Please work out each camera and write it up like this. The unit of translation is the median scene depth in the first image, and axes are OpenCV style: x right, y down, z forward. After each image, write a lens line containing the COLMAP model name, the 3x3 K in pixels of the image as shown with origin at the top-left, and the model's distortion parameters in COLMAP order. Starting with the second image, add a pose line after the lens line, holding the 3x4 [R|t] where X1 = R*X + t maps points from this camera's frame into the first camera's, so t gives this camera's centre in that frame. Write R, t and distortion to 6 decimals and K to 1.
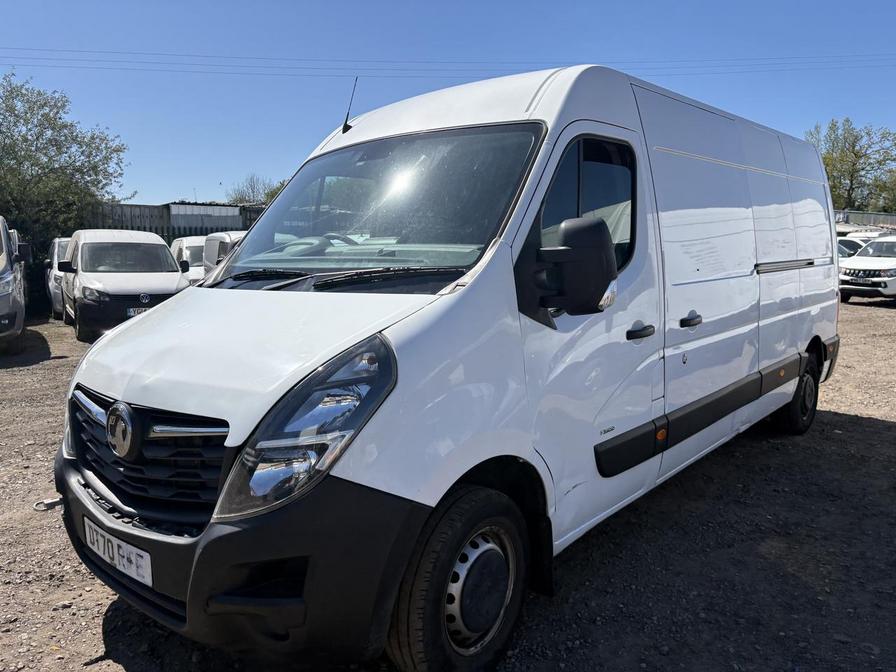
lens RADIAL K [[676.0, 0, 447.6], [0, 676.0, 332.1], [0, 0, 1]] dist [0.010505, 0.004948]
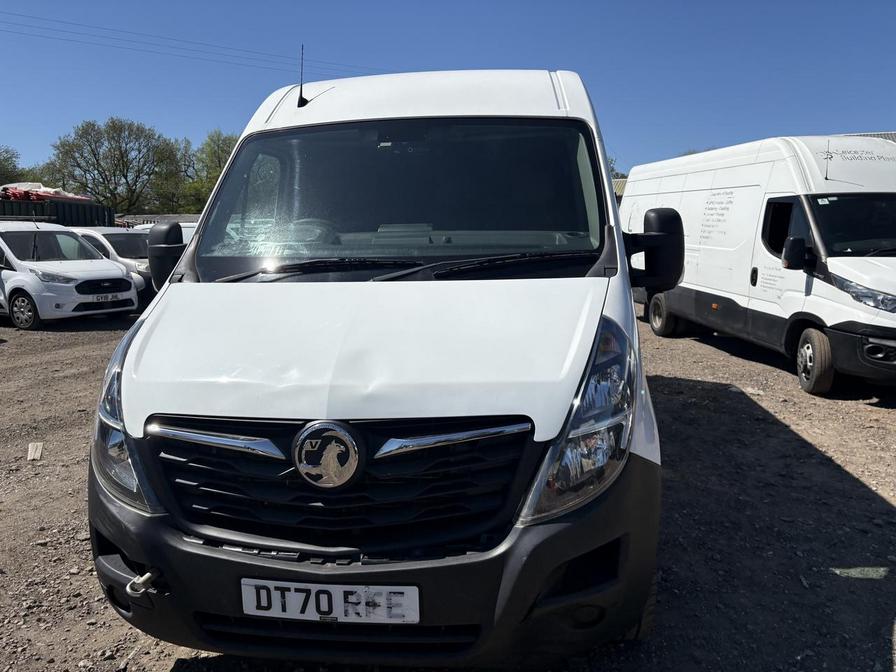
lens RADIAL K [[676.0, 0, 448.0], [0, 676.0, 337.7], [0, 0, 1]] dist [0.010505, 0.004948]
pose [[0.837362, -0.078253, 0.541019, -0.768722], [0.069813, 0.996905, 0.036141, -0.015316], [-0.542173, 0.007507, 0.840234, 0.228478]]
